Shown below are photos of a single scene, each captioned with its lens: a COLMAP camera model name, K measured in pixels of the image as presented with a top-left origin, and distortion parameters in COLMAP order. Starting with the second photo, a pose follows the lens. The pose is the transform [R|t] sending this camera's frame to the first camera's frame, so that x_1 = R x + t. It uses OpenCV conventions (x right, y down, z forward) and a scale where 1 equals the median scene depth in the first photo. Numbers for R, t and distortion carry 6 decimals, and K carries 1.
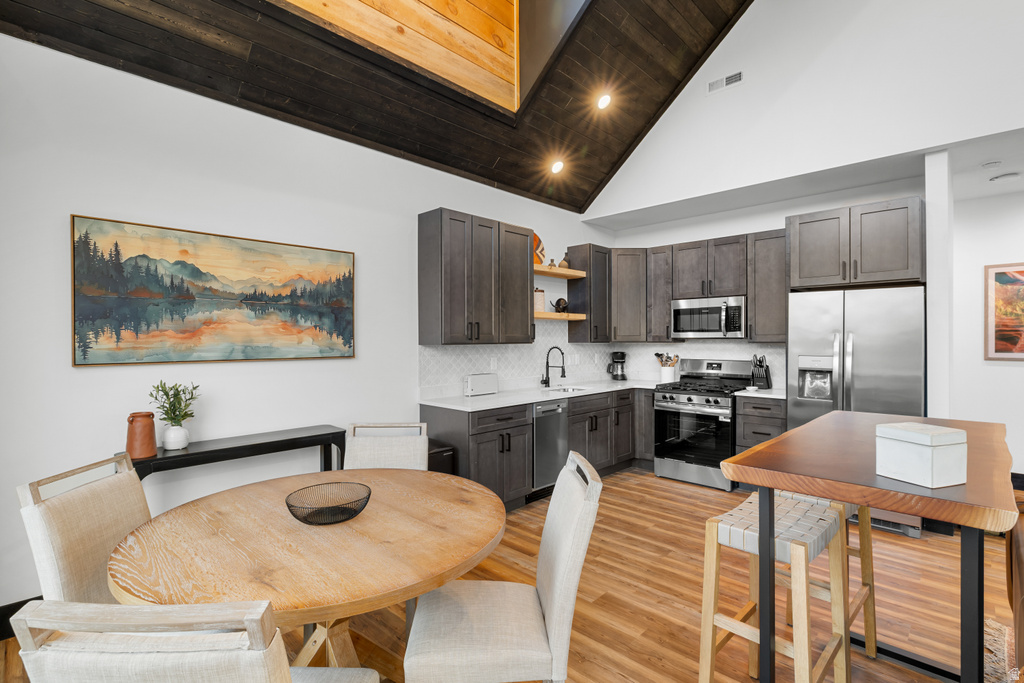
lens RADIAL K [[483.5, 0, 512.0], [0, 483.5, 341.5], [0, 0, 1]] dist [0.001501, 0.000231]
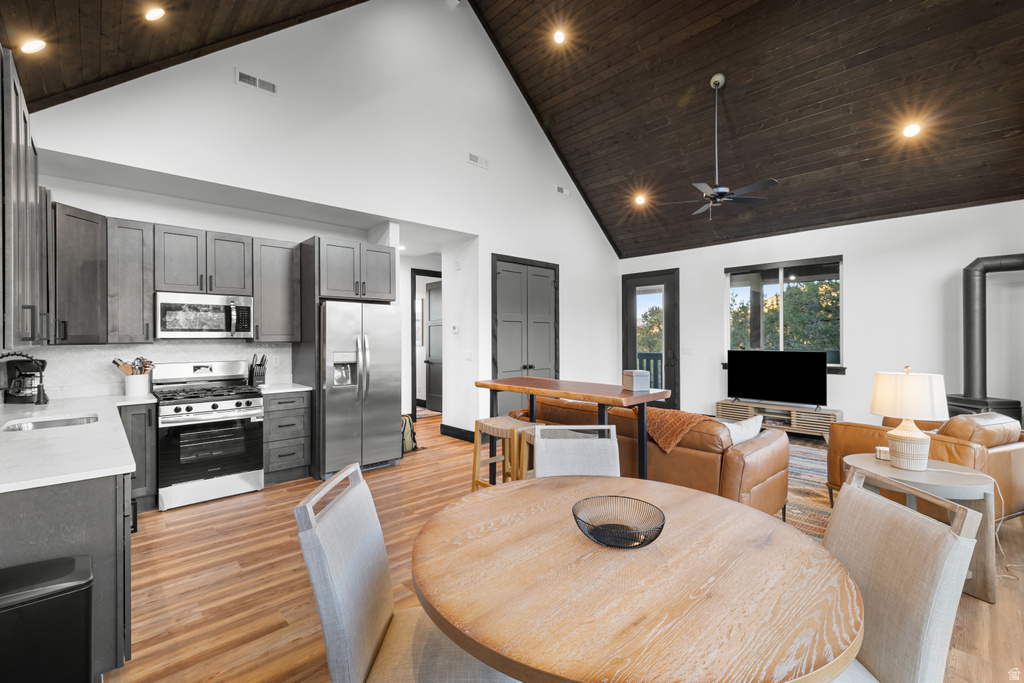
lens RADIAL K [[440.2, 0, 512.0], [0, 440.2, 341.5], [0, 0, 1]] dist [0.000229, -0.000035]
pose [[0.042287, -0.004250, 0.999096, -0.433290], [0.007461, 0.999964, 0.003938, -0.000021], [-0.999078, 0.007288, 0.042317, 0.422395]]
